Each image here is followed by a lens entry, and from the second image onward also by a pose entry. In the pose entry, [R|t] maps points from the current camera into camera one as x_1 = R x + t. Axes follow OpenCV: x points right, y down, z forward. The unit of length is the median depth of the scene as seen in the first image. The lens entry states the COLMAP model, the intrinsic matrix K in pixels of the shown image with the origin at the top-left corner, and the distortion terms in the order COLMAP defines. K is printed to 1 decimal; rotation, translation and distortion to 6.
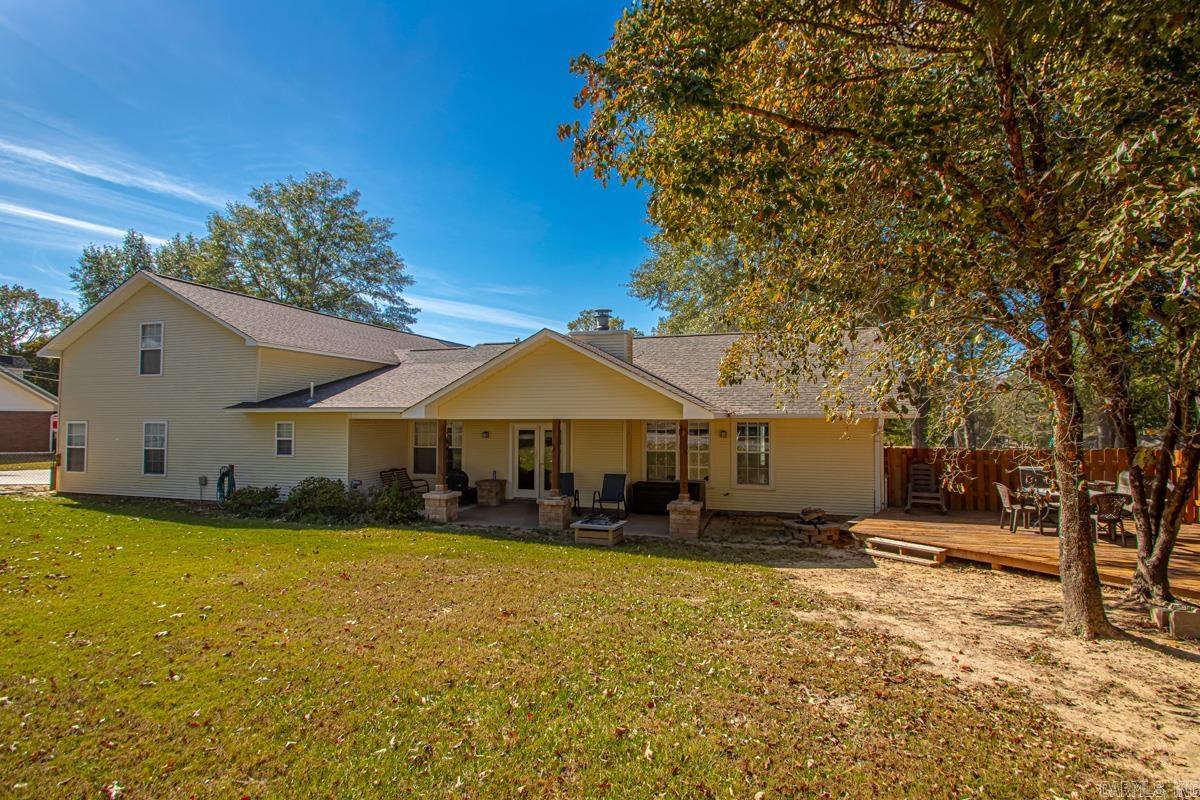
lens RADIAL K [[564.7, 0, 625.6], [0, 564.7, 416.7], [0, 0, 1]] dist [0.004466, -0.000526]
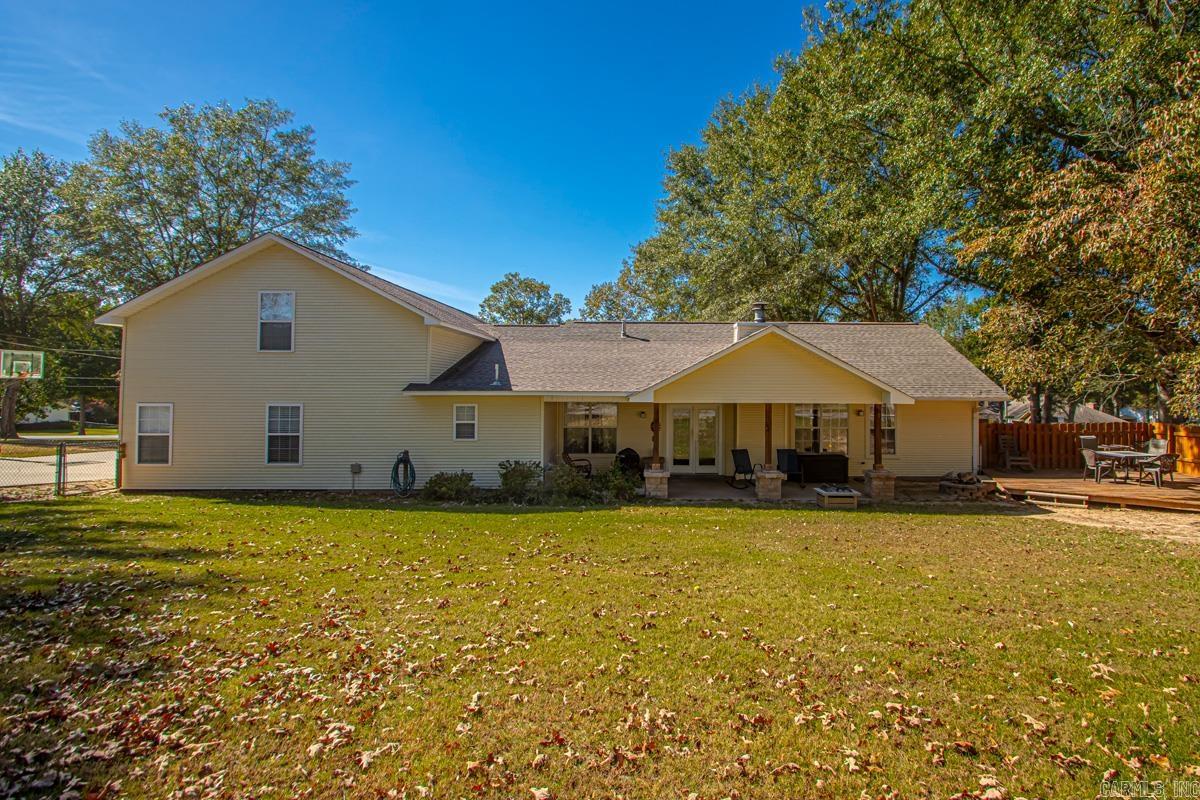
lens RADIAL K [[601.4, 0, 614.9], [0, 601.4, 392.1], [0, 0, 1]] dist [0.017715, -0.024275]
pose [[0.954413, -0.000978, 0.298488, -0.685426], [-0.005440, 0.999772, 0.020672, -0.036176], [-0.298440, -0.021353, 0.954190, -0.061260]]
